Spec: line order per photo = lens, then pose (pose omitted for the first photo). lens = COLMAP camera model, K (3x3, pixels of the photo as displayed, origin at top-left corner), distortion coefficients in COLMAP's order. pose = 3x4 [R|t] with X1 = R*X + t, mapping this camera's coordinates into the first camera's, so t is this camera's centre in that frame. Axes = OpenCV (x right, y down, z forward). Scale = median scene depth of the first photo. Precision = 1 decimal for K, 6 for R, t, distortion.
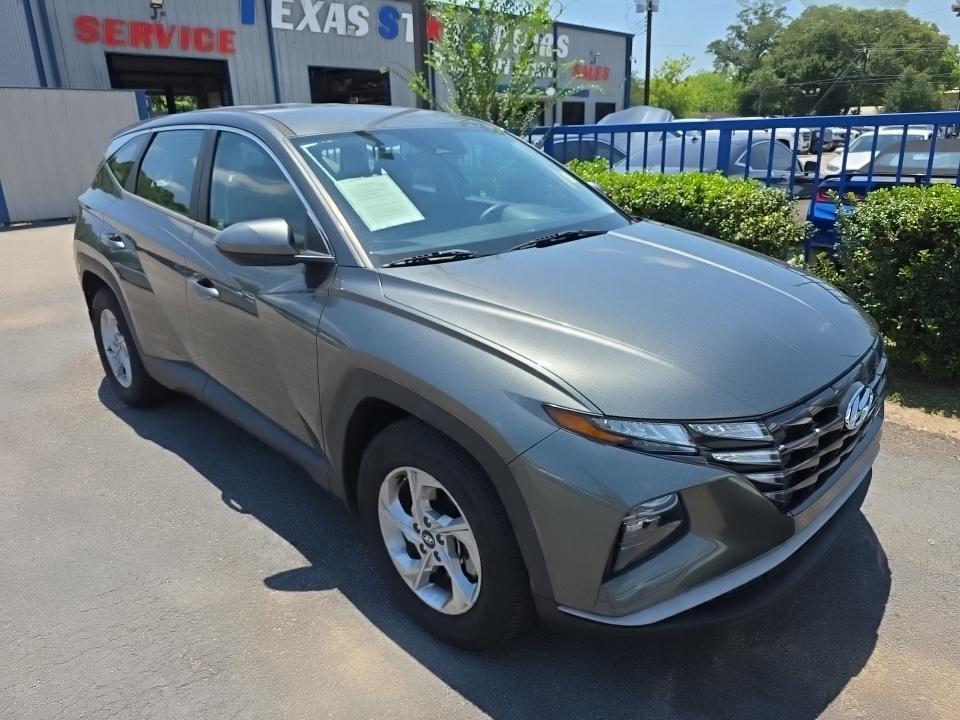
lens RADIAL K [[654.2, 0, 476.8], [0, 654.2, 337.6], [0, 0, 1]] dist [0.018942, -0.020974]
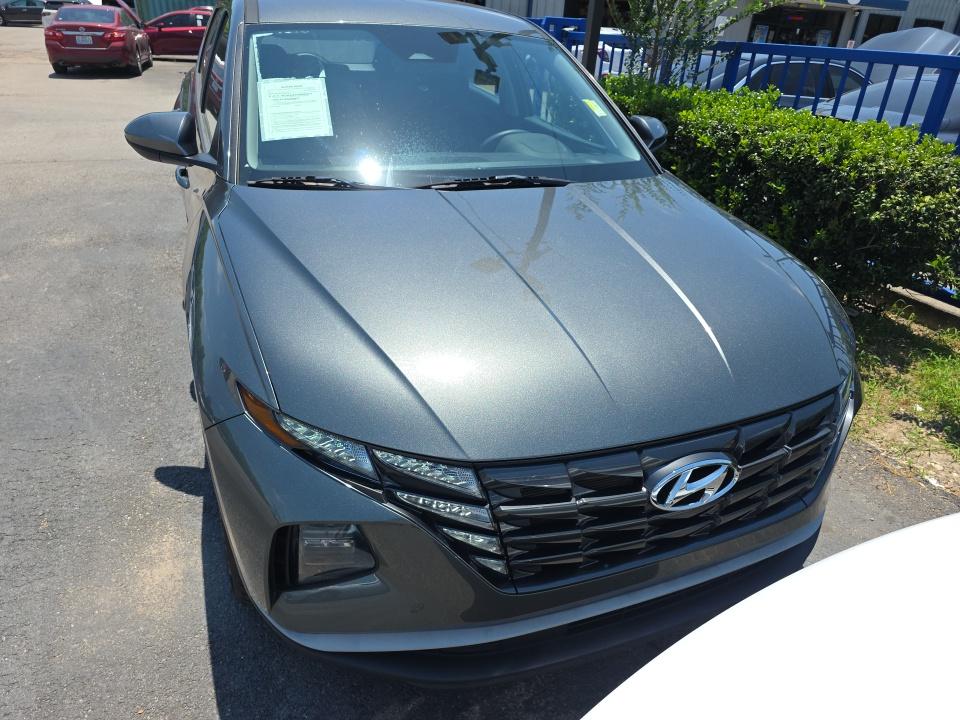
lens RADIAL K [[654.2, 0, 481.1], [0, 654.2, 358.2], [0, 0, 1]] dist [0.018942, -0.020974]
pose [[0.929547, 0.235100, -0.284026, 0.404107], [-0.187036, 0.964533, 0.186262, -0.090455], [0.317743, -0.120017, 0.940551, 0.195203]]
